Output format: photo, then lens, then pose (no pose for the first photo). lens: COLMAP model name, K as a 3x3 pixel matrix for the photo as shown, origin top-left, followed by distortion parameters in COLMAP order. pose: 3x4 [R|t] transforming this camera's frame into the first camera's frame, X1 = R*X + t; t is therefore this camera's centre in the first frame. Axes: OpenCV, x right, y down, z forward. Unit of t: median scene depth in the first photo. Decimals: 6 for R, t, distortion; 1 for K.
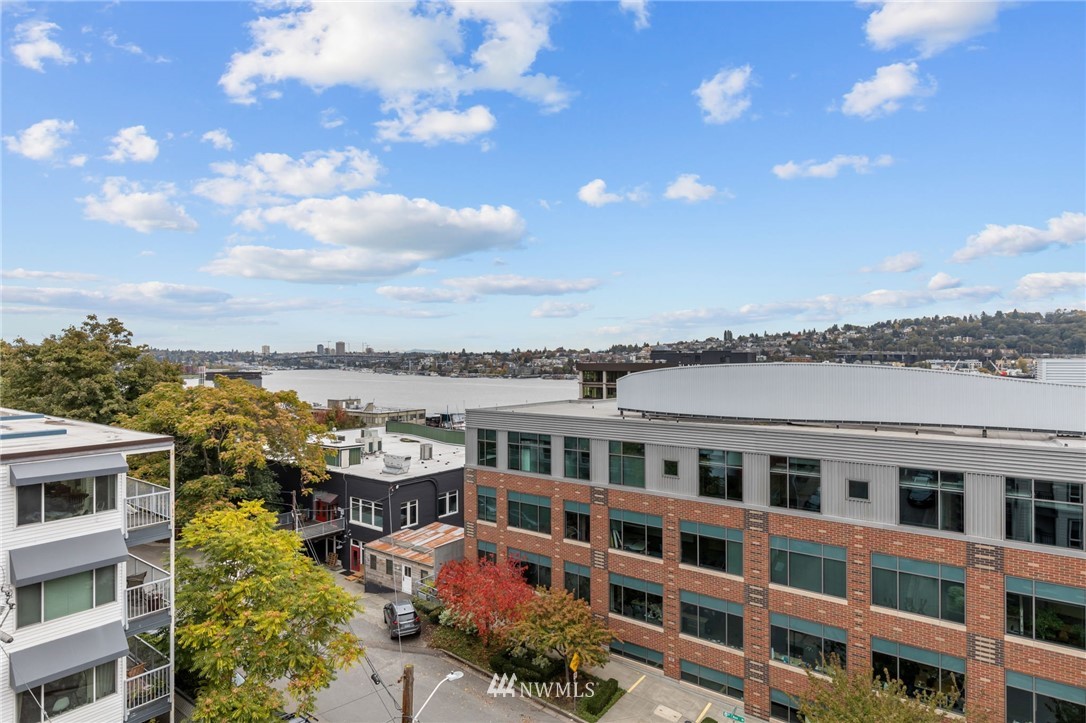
lens RADIAL K [[591.5, 0, 547.7], [0, 591.5, 358.5], [0, 0, 1]] dist [-0.000967, 0.001200]
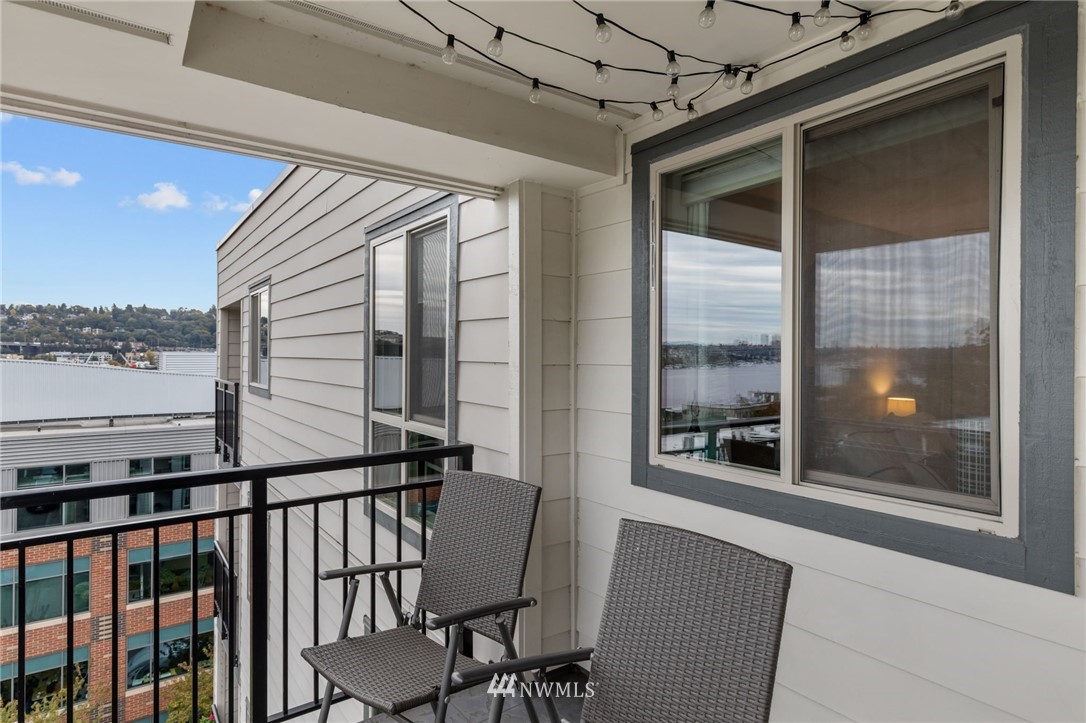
lens RADIAL K [[591.5, 0, 549.8], [0, 591.5, 353.3], [0, 0, 1]] dist [-0.000967, 0.001200]
pose [[0.295814, 0.004571, 0.955235, -0.031709], [-0.008284, 0.999963, -0.002219, -0.000491], [-0.955210, -0.007256, 0.295841, -0.049459]]
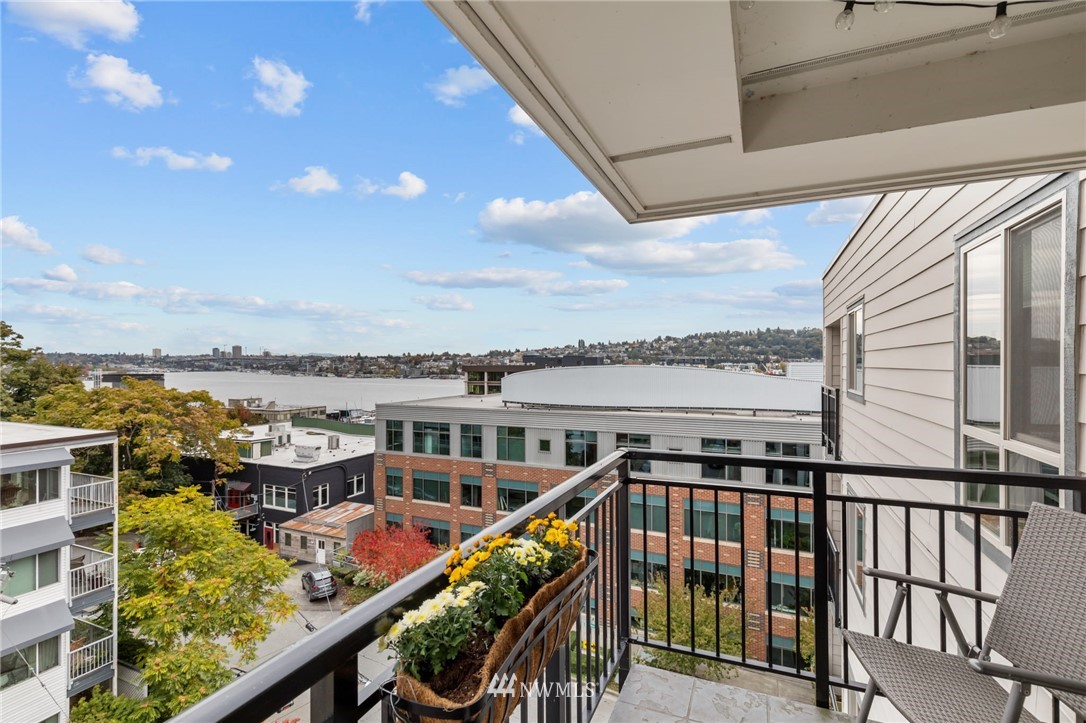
lens RADIAL K [[488.0, 0, 550.4], [0, 488.0, 364.1], [0, 0, 1]] dist [0.005744, -0.001666]
pose [[0.973014, 0.000497, 0.230746, -0.028397], [-0.001698, 0.999986, 0.005007, -0.000782], [-0.230740, -0.005264, 0.973001, -0.053138]]
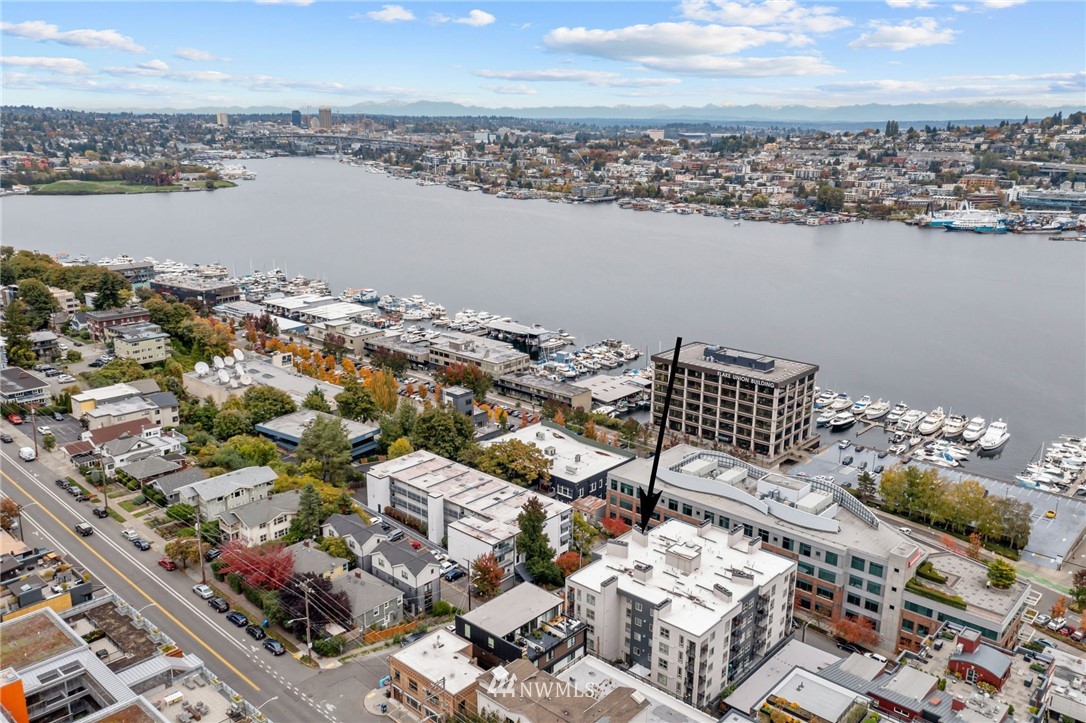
lens RADIAL K [[863.0, 0, 541.7], [0, 863.0, 358.2], [0, 0, 1]] dist [-0.035231, 0.006465]
pose [[0.995444, 0.037709, -0.087580, -0.136742], [-0.014040, 0.966434, 0.256532, -2.251483], [0.094314, -0.254133, 0.962560, -4.492220]]
